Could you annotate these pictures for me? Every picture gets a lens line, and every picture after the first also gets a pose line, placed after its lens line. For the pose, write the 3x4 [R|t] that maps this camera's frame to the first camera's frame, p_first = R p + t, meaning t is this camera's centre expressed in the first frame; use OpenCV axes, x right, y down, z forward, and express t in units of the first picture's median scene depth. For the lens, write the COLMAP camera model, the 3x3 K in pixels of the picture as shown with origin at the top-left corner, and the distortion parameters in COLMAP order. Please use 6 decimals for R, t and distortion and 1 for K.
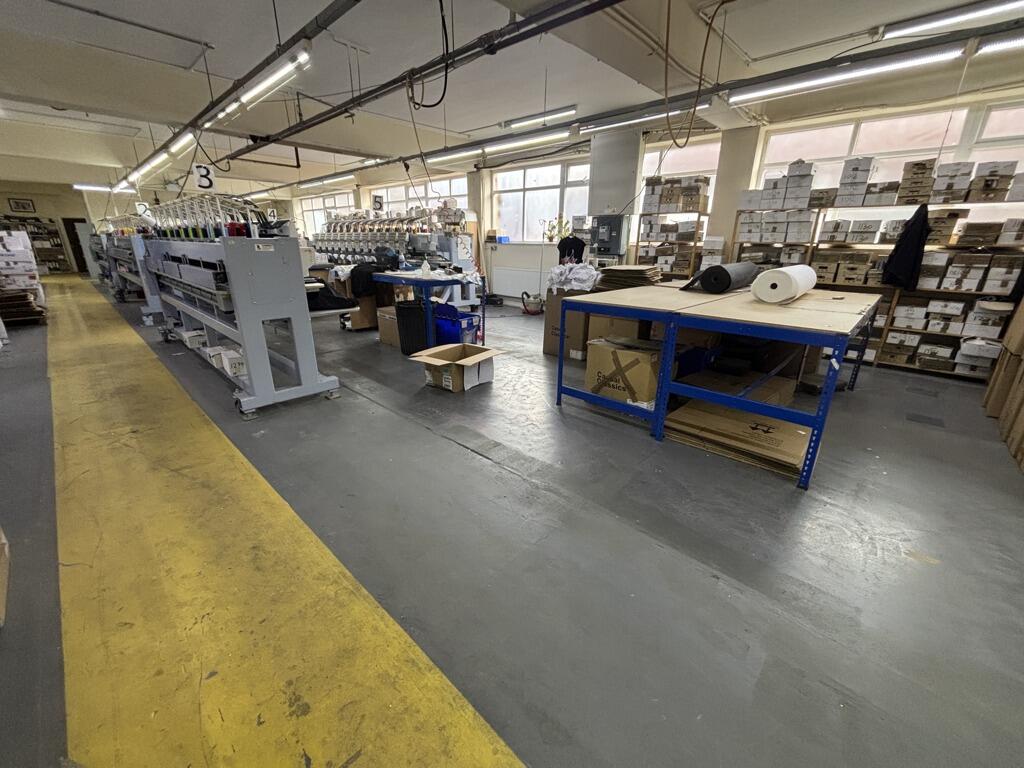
lens RADIAL K [[412.6, 0, 510.4], [0, 412.6, 385.9], [0, 0, 1]] dist [-0.004368, 0.001735]
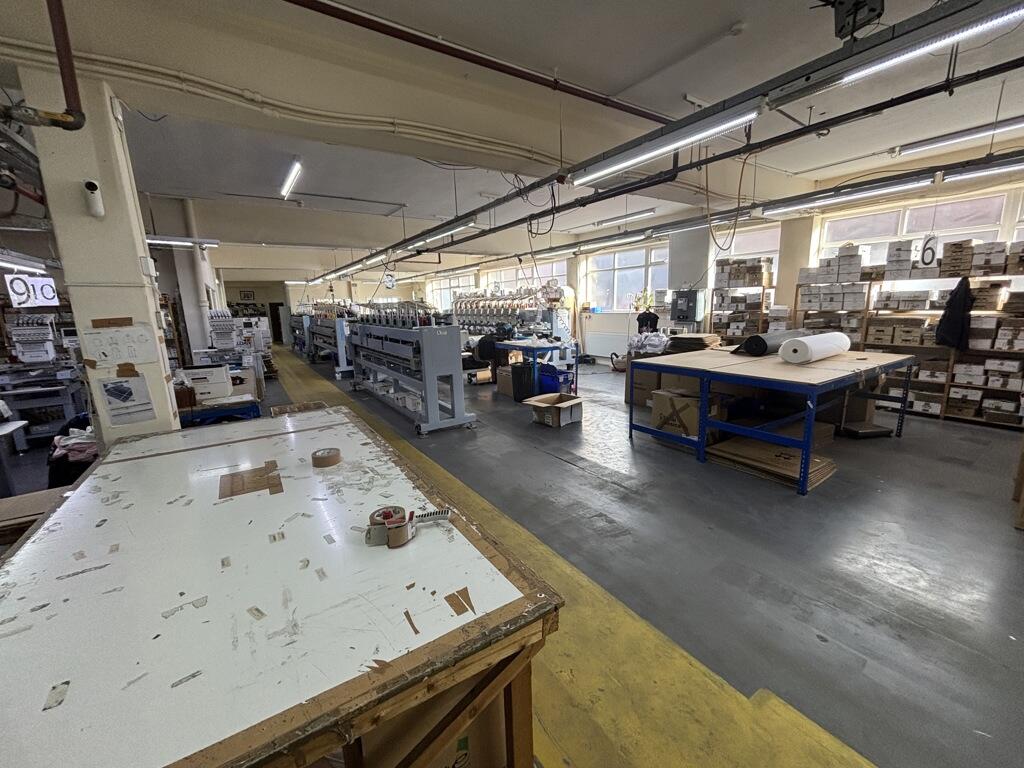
lens RADIAL K [[412.6, 0, 512.3], [0, 412.6, 389.5], [0, 0, 1]] dist [-0.004368, 0.001735]
pose [[0.974167, 0.008522, -0.225669, 0.034777], [-0.037695, 0.991404, -0.125286, 0.057666], [0.222662, 0.130556, 0.966114, -0.330944]]
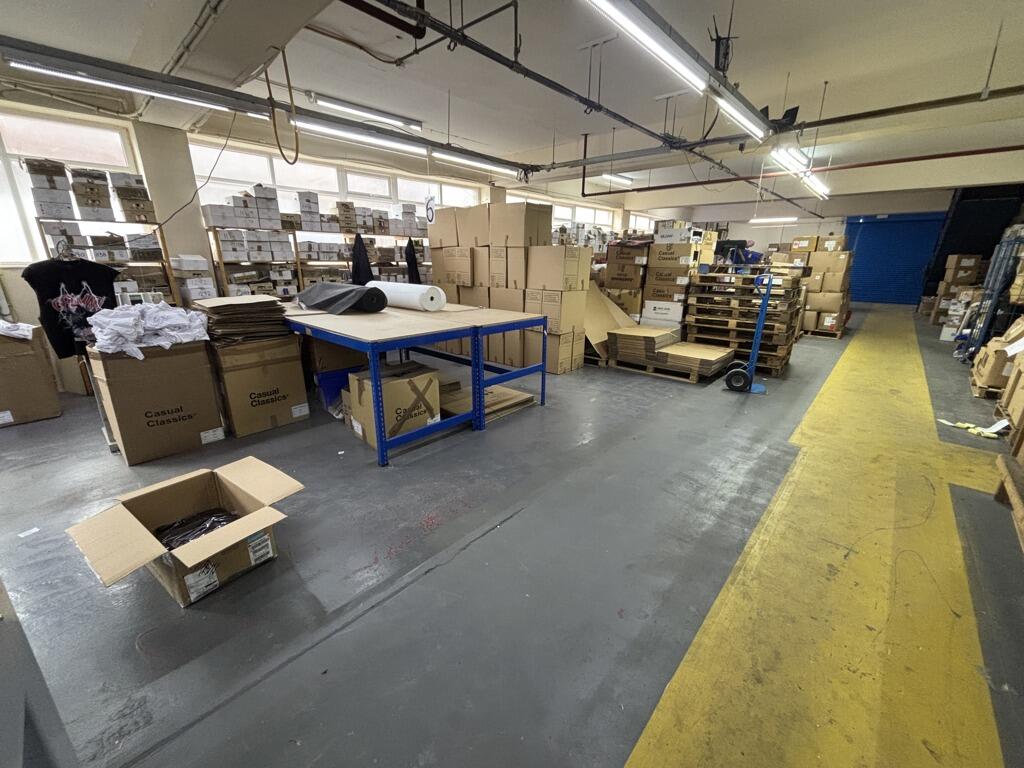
lens RADIAL K [[412.6, 0, 515.0], [0, 412.6, 384.6], [0, 0, 1]] dist [-0.004368, 0.001735]
pose [[-0.021041, -0.307634, 0.951272, -0.499663], [0.320736, 0.899115, 0.297860, -0.210391], [-0.946935, 0.311375, 0.079751, 0.505769]]
